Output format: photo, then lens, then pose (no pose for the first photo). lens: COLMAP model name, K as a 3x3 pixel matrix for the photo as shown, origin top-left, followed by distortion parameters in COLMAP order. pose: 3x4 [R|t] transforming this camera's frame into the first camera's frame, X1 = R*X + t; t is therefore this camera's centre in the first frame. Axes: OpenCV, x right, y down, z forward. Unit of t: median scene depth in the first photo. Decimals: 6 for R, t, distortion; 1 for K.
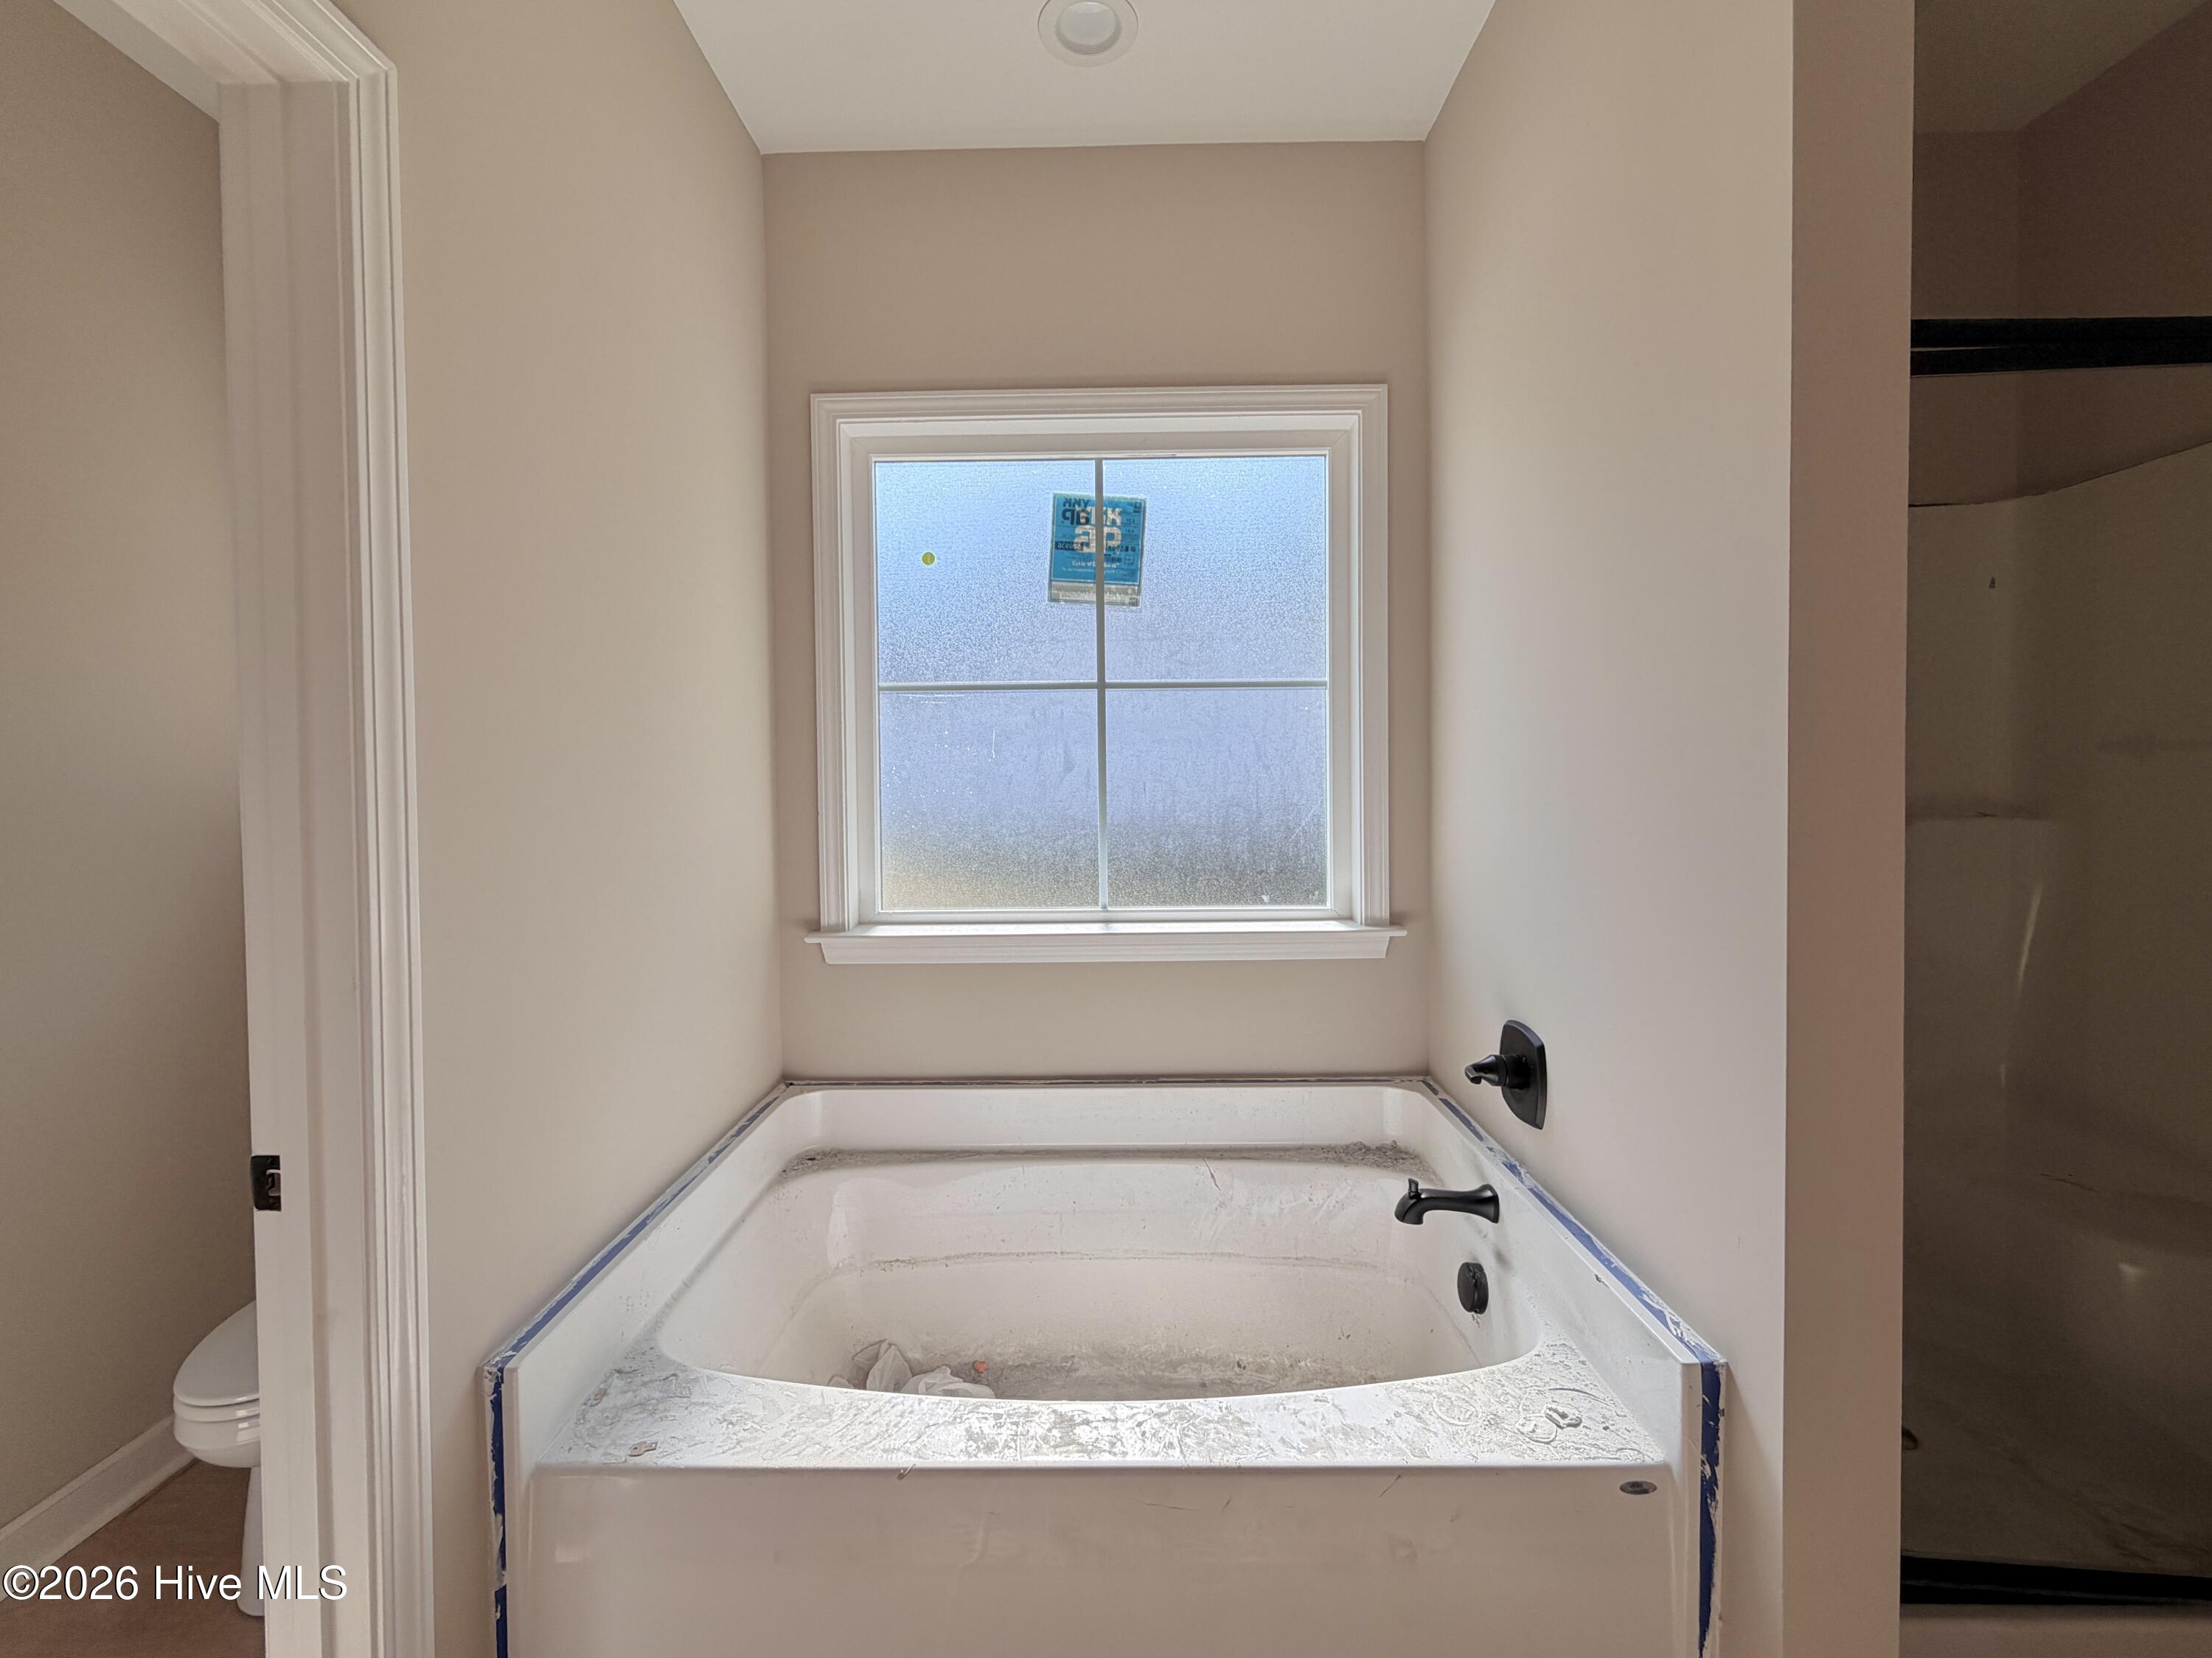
lens RADIAL K [[883.9, 0, 1118.0], [0, 883.9, 830.7], [0, 0, 1]] dist [0.003313, 0.000036]
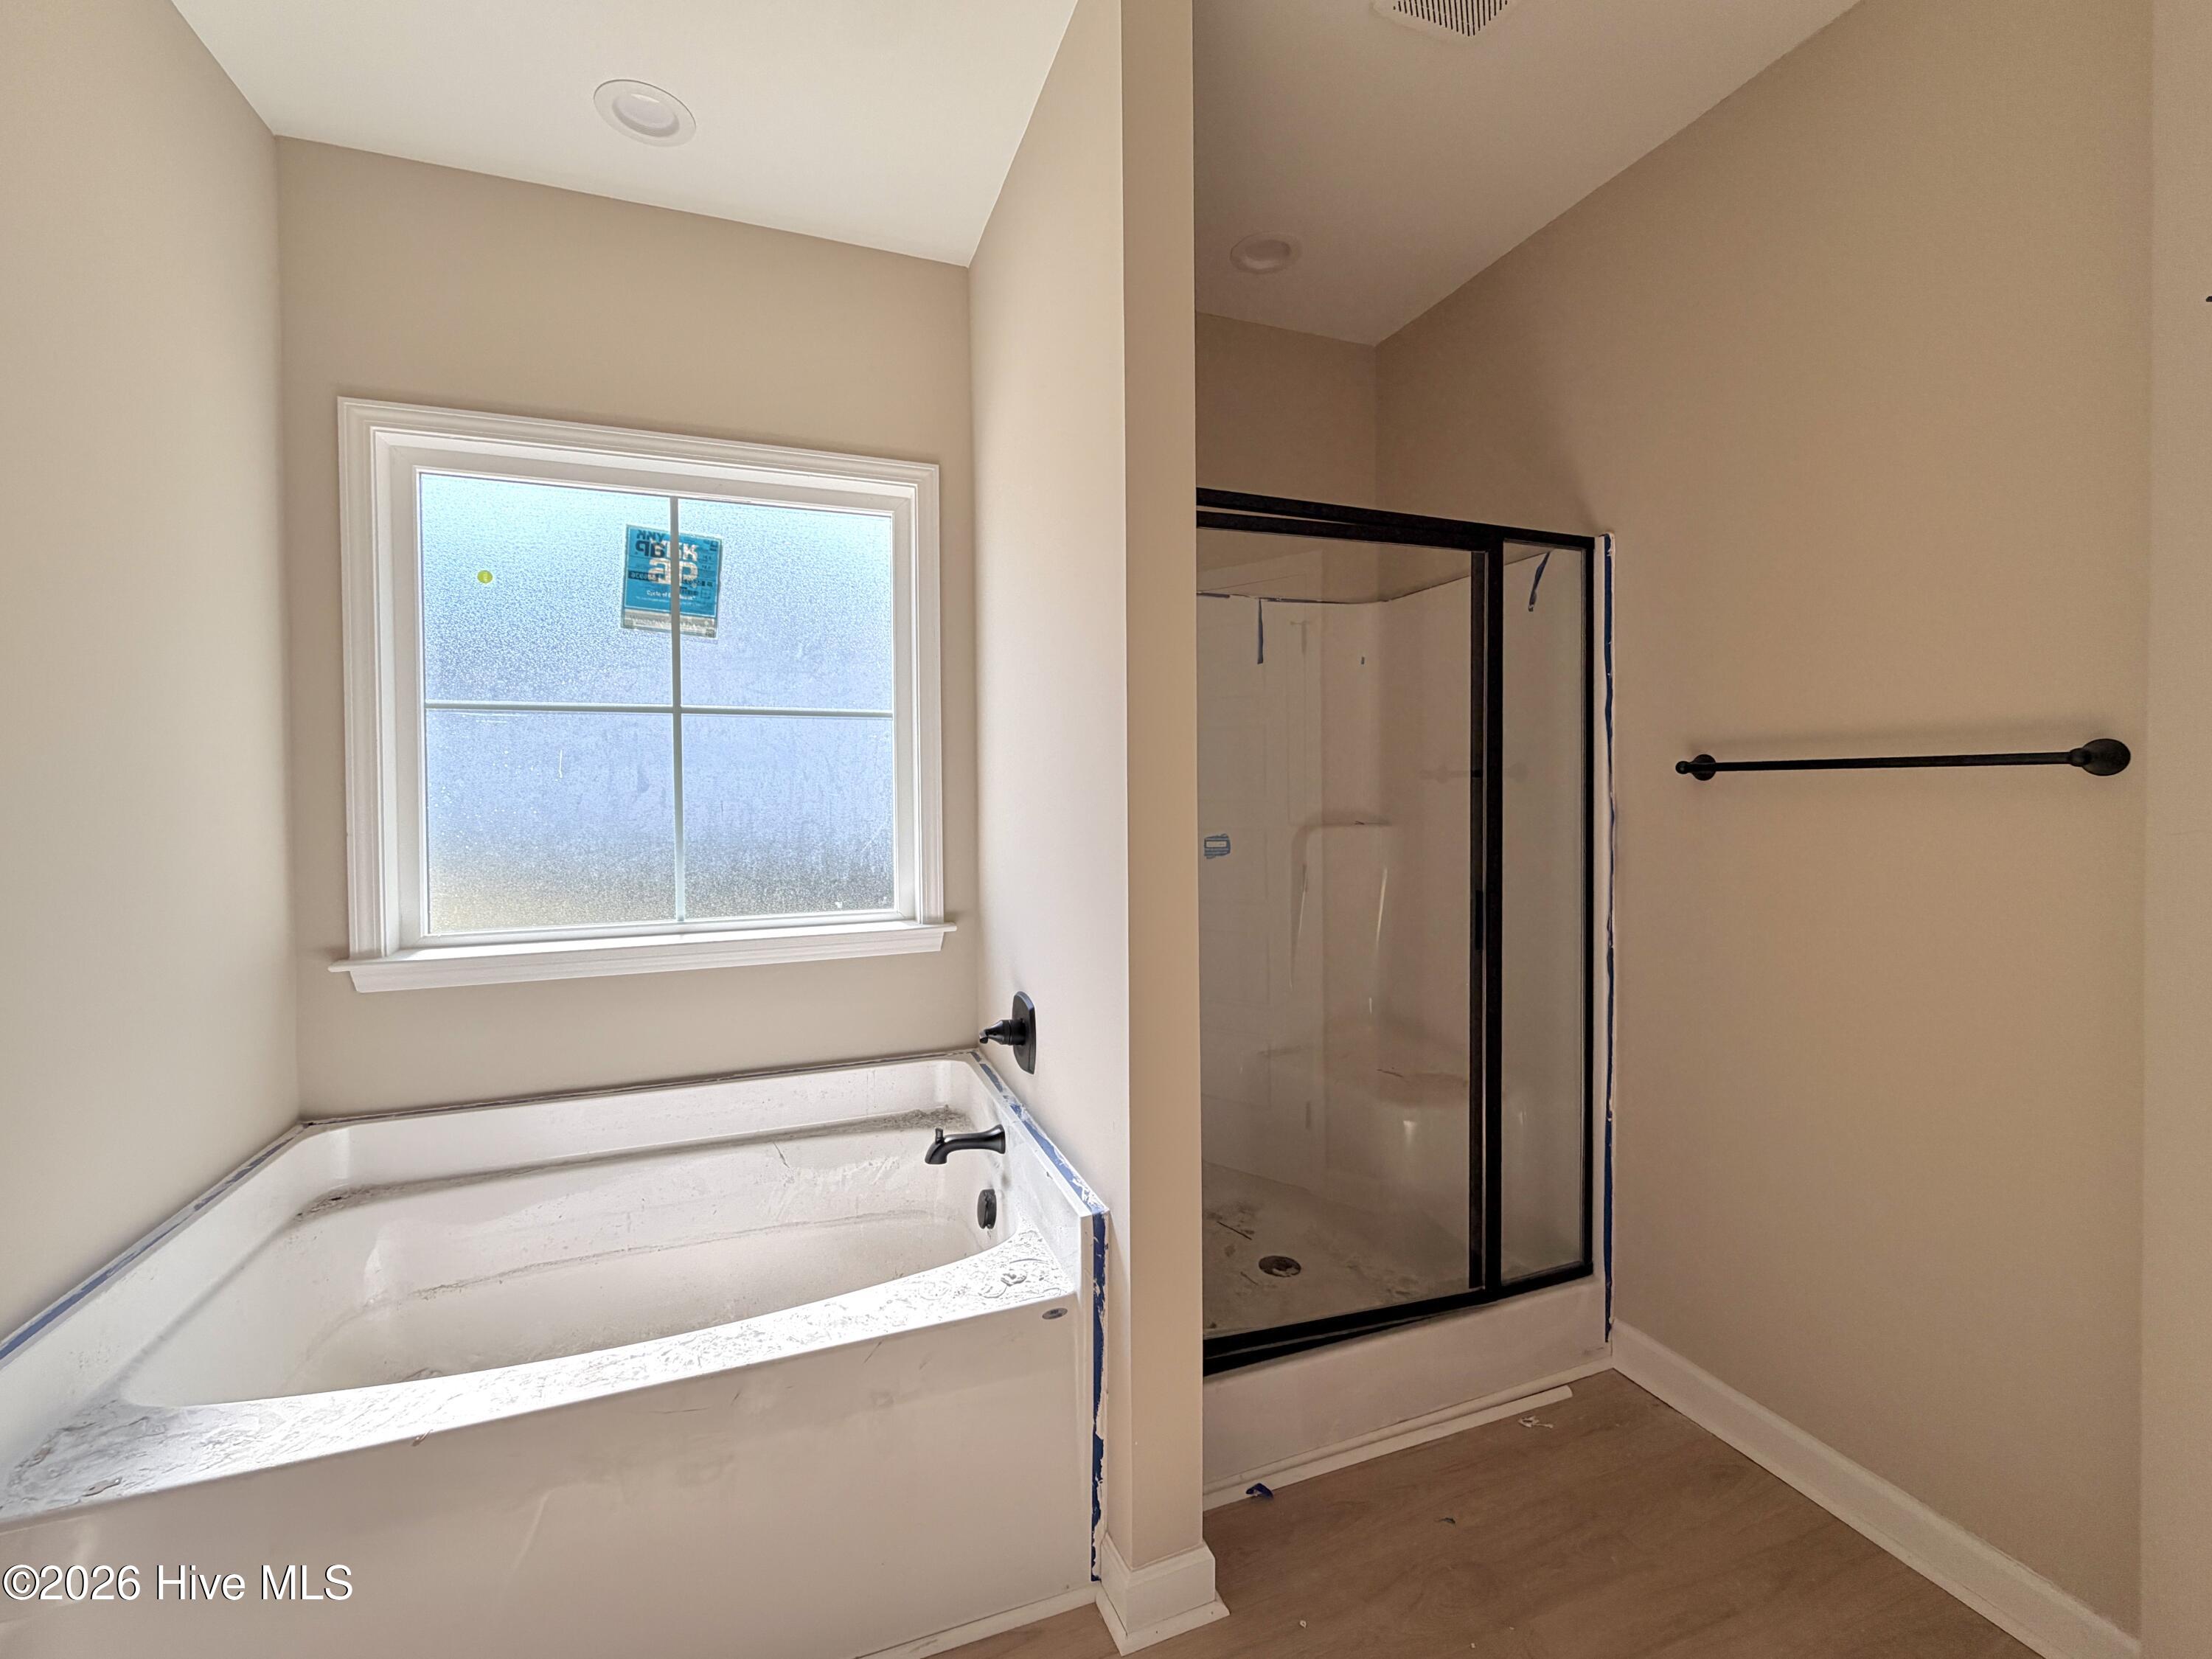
lens RADIAL K [[883.9, 0, 1091.8], [0, 883.9, 821.9], [0, 0, 1]] dist [0.003313, 0.000036]
pose [[0.939430, -0.010568, 0.342578, 0.092095], [0.018790, 0.999609, -0.020690, 0.000863], [-0.342225, 0.025874, 0.939262, -0.179491]]
